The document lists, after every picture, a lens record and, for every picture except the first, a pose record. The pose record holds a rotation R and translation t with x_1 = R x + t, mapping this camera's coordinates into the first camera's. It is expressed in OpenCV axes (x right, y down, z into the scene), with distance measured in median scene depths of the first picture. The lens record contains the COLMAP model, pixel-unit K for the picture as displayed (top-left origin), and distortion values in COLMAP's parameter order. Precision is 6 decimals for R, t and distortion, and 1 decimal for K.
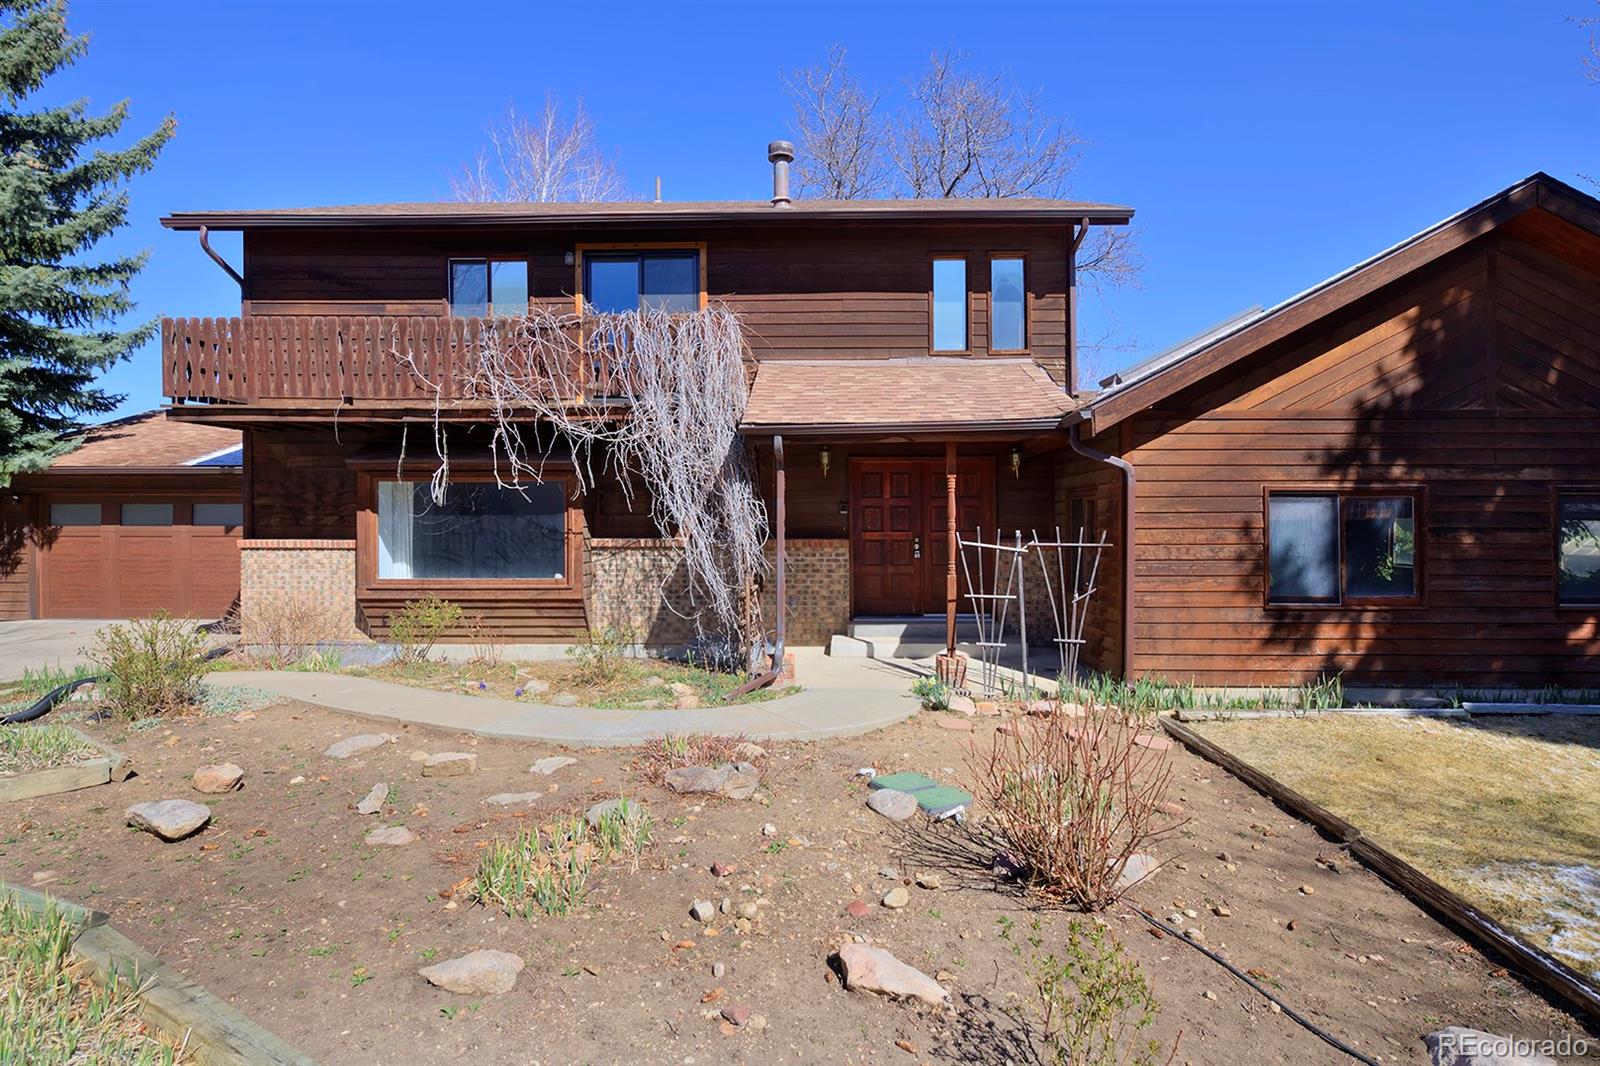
lens RADIAL K [[866.6, 0, 799.2], [0, 866.6, 507.5], [0, 0, 1]] dist [-0.001295, -0.000407]
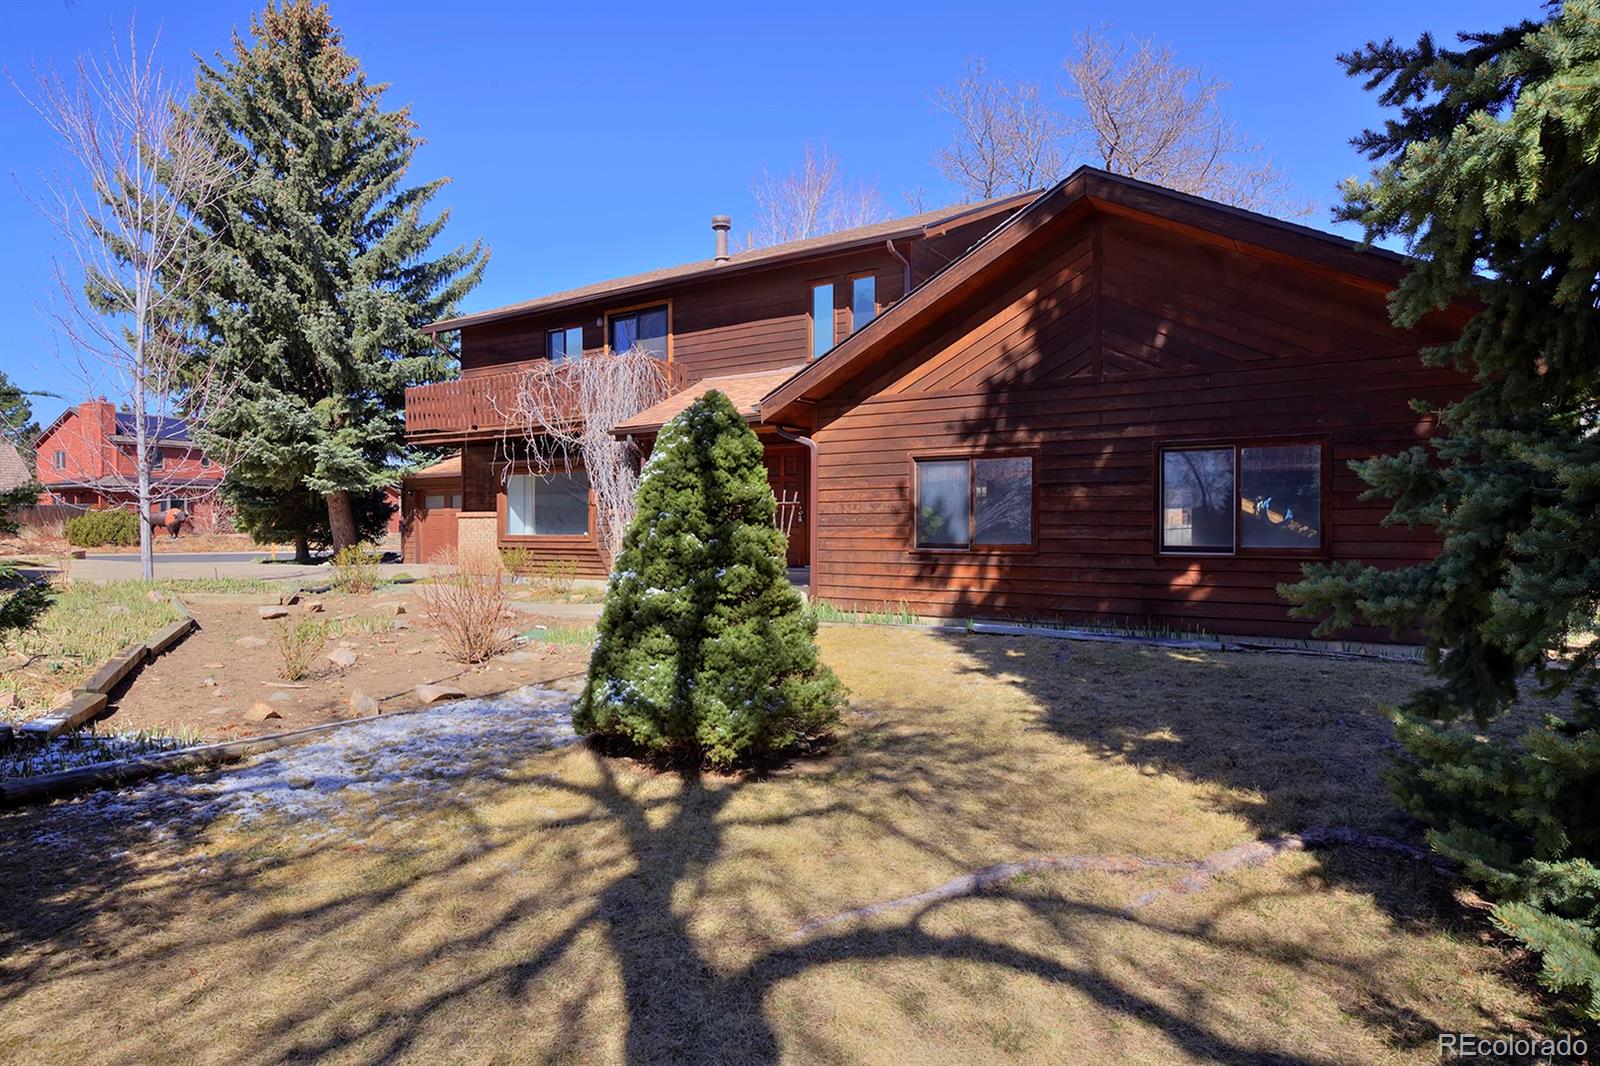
lens RADIAL K [[922.0, 0, 800.0], [0, 922.0, 533.0], [0, 0, 1]] dist [-0.017237, -0.000139]
pose [[0.840520, 0.001068, -0.541779, 1.112357], [0.013417, 0.999650, 0.022786, 0.056386], [0.541614, -0.026421, 0.840212, -0.197374]]
